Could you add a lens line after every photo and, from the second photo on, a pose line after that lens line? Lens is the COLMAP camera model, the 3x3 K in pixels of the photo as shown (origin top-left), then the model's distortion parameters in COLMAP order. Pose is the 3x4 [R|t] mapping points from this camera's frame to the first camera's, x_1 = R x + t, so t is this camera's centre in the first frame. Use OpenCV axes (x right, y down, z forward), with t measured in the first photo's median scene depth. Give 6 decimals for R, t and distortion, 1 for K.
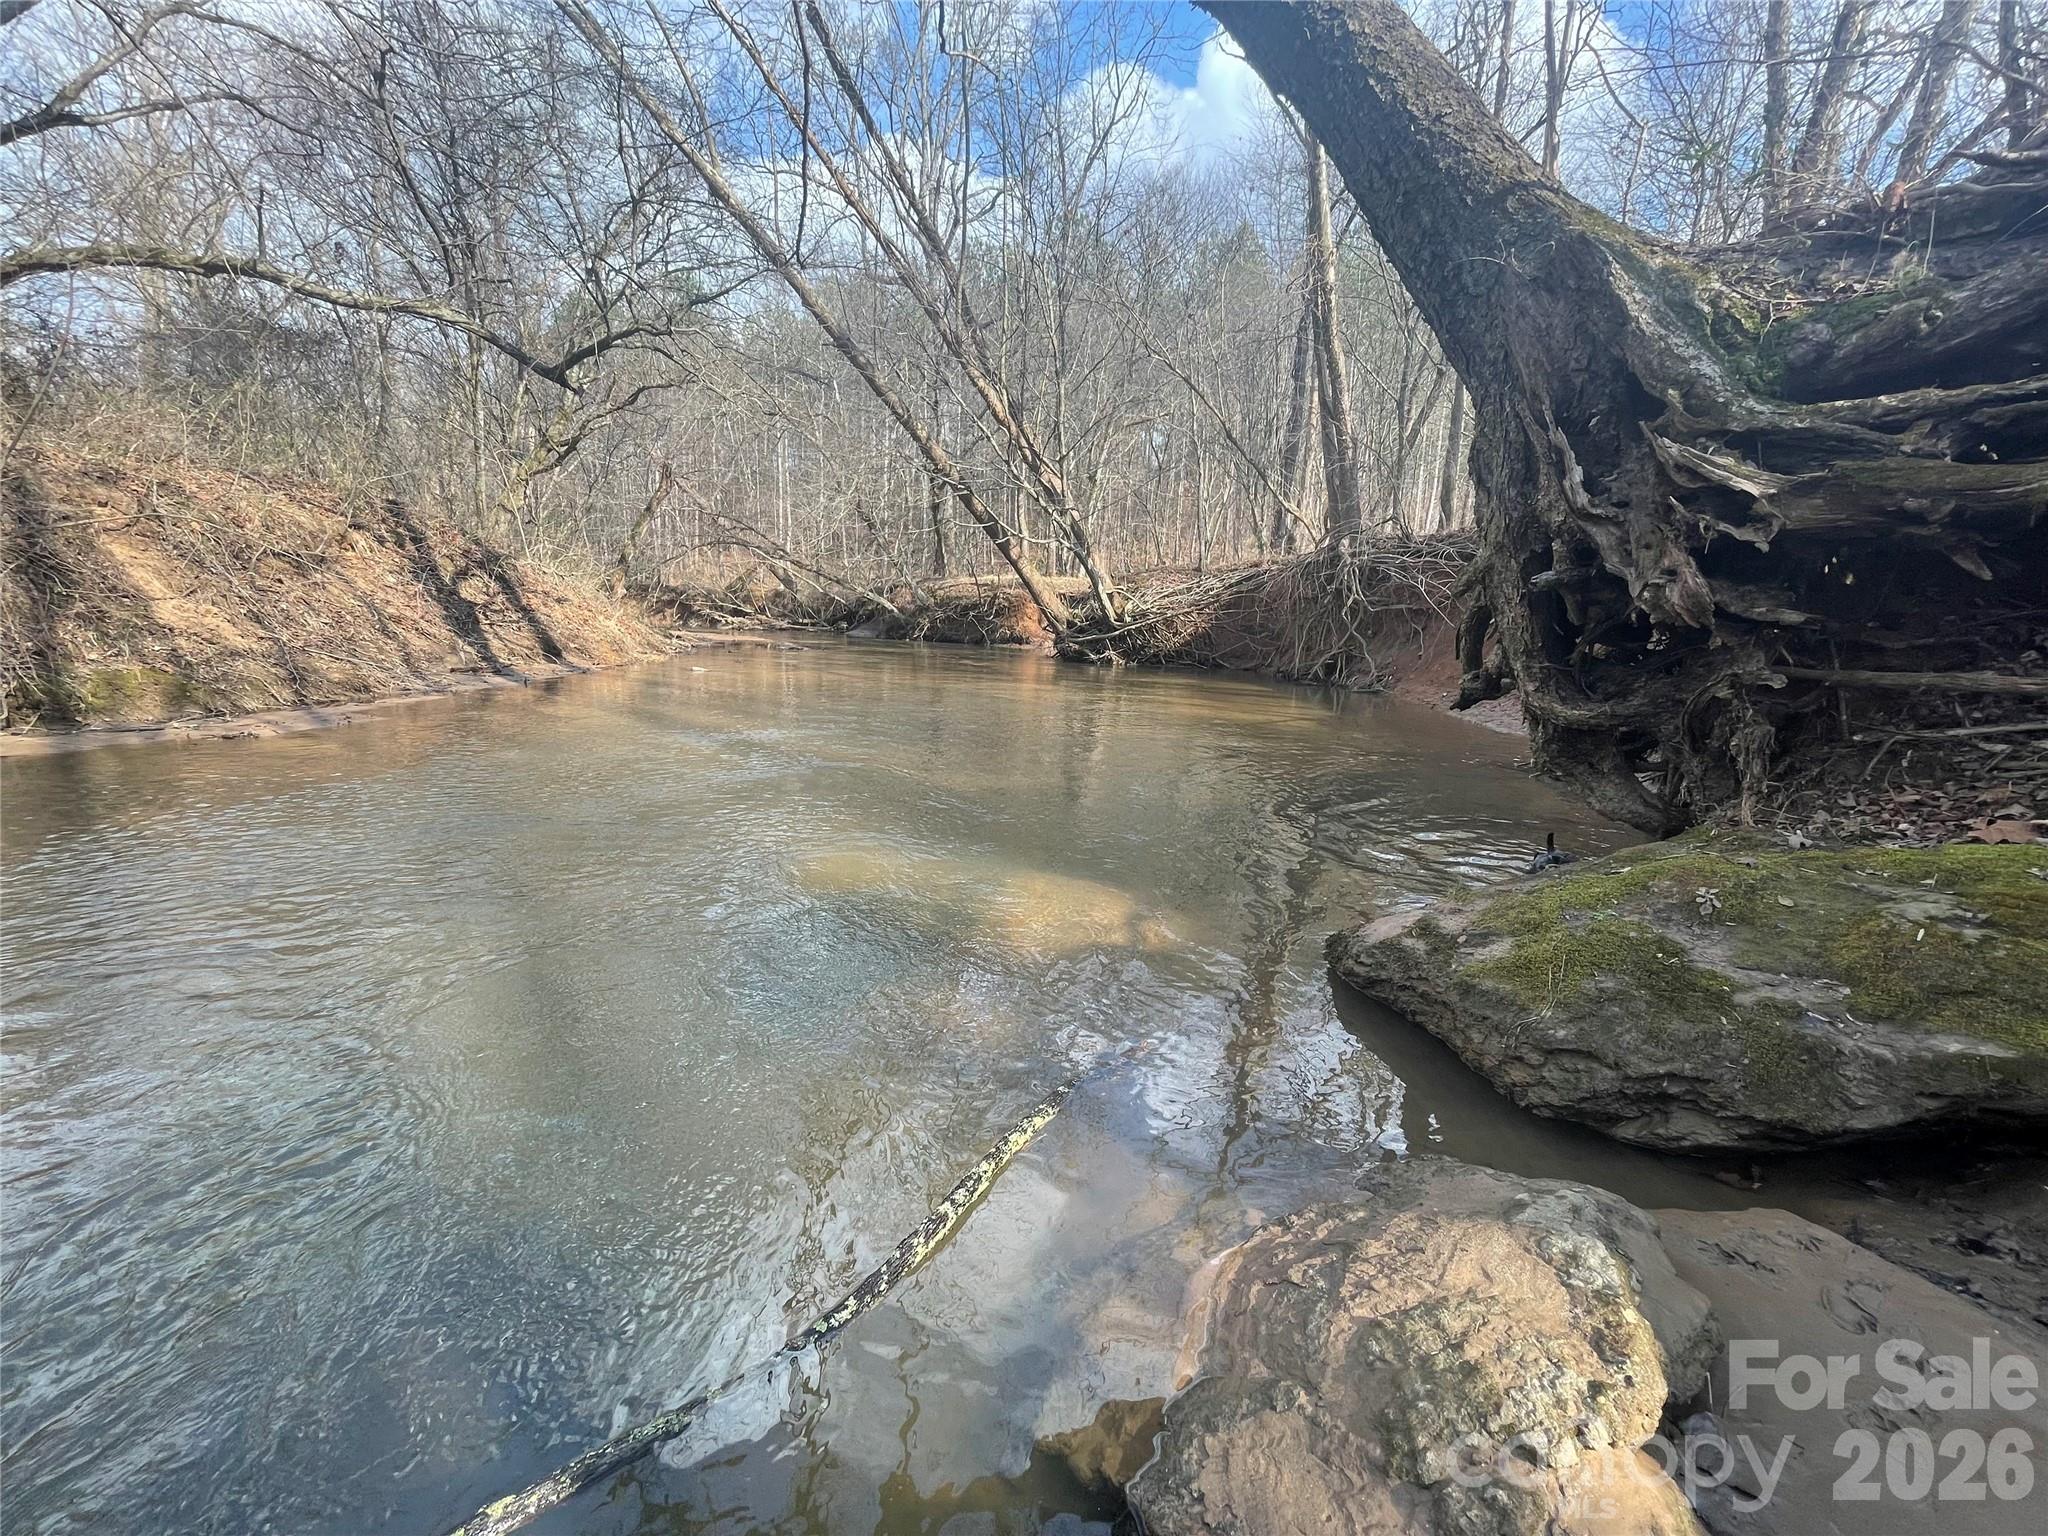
lens RADIAL K [[818.4, 0, 1029.1], [0, 818.4, 768.2], [0, 0, 1]] dist [-0.002293, 0.001097]
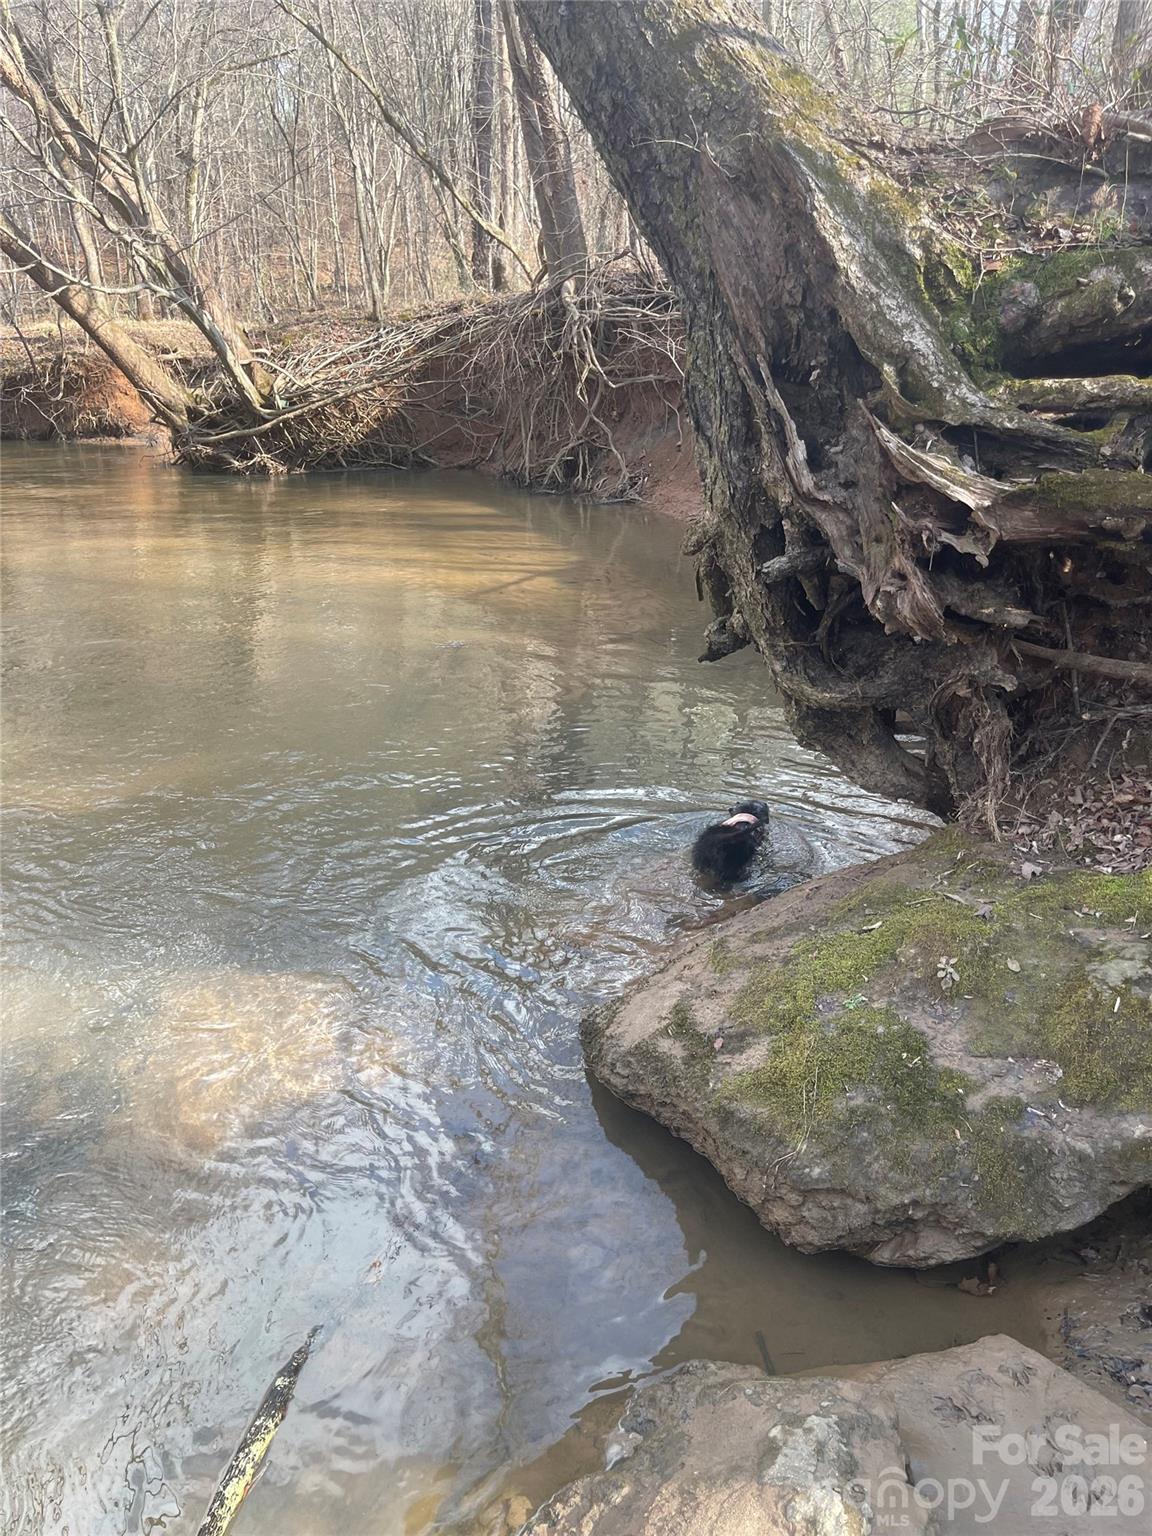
lens RADIAL K [[1152.0, 0, 569.0], [0, 1152.0, 771.8], [0, 0, 1]] dist [0.032469, -0.035736]
pose [[0.938688, -0.166544, 0.301874, 0.054992], [0.114333, 0.976411, 0.183164, -0.305382], [-0.325258, -0.137420, 0.935587, -0.055065]]
